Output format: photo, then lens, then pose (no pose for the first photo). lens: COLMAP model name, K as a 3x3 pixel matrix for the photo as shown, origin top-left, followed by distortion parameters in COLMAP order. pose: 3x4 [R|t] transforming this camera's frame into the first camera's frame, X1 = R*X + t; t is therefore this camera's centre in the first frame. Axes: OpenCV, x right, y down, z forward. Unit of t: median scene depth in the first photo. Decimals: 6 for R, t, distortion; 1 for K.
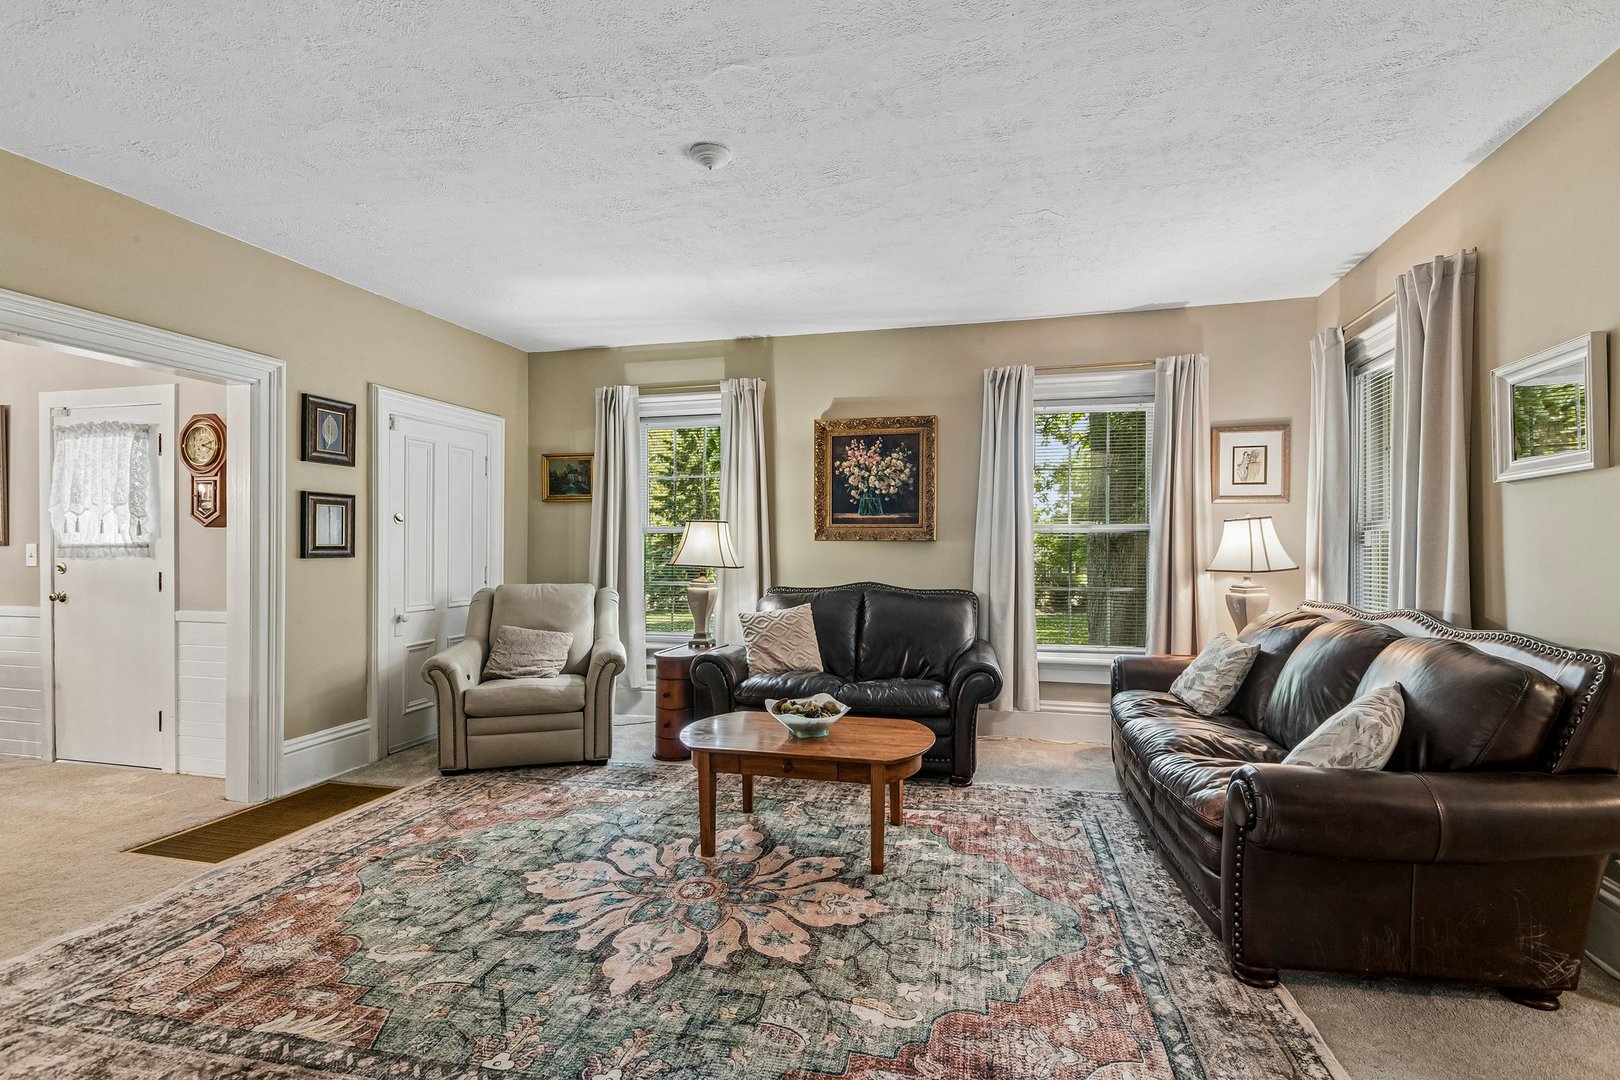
lens RADIAL K [[756.5, 0, 842.0], [0, 756.5, 543.6], [0, 0, 1]] dist [0.000354, 0.000400]
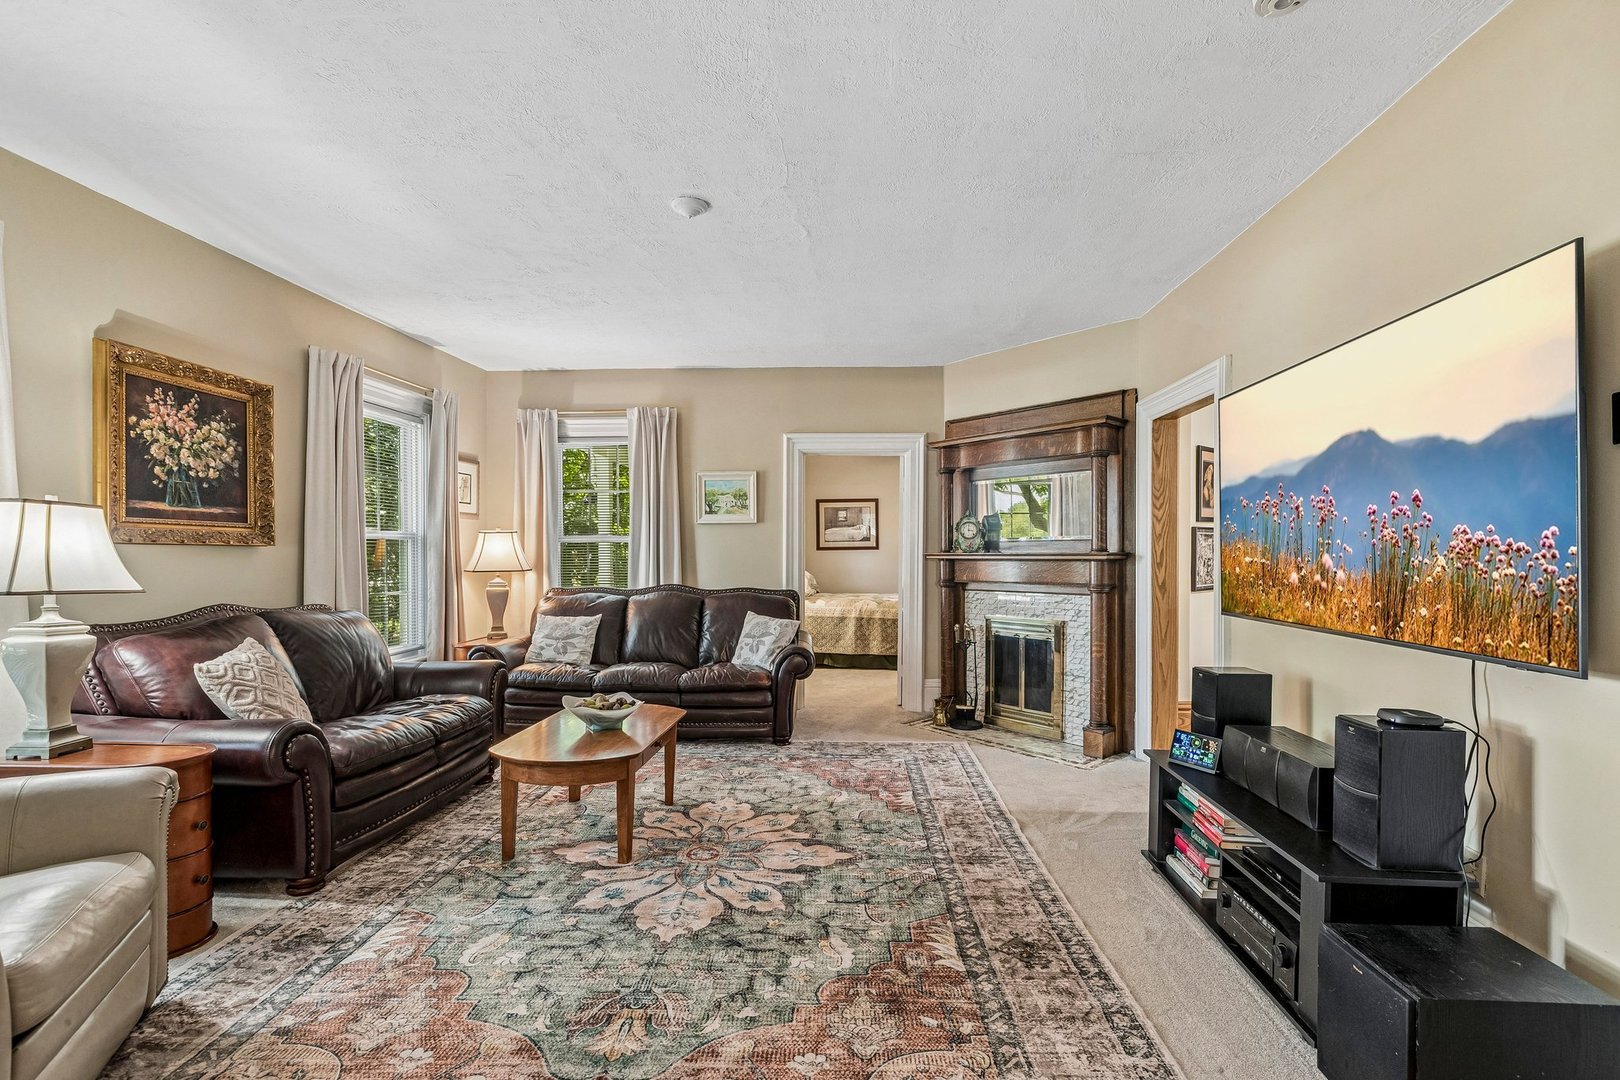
lens RADIAL K [[743.1, 0, 844.6], [0, 743.1, 564.0], [0, 0, 1]] dist [0.016772, -0.000115]
pose [[-0.200189, -0.017121, 0.979608, -0.967353], [-0.005043, 0.999852, 0.016444, -0.001241], [-0.979744, -0.001648, -0.200246, 0.735615]]
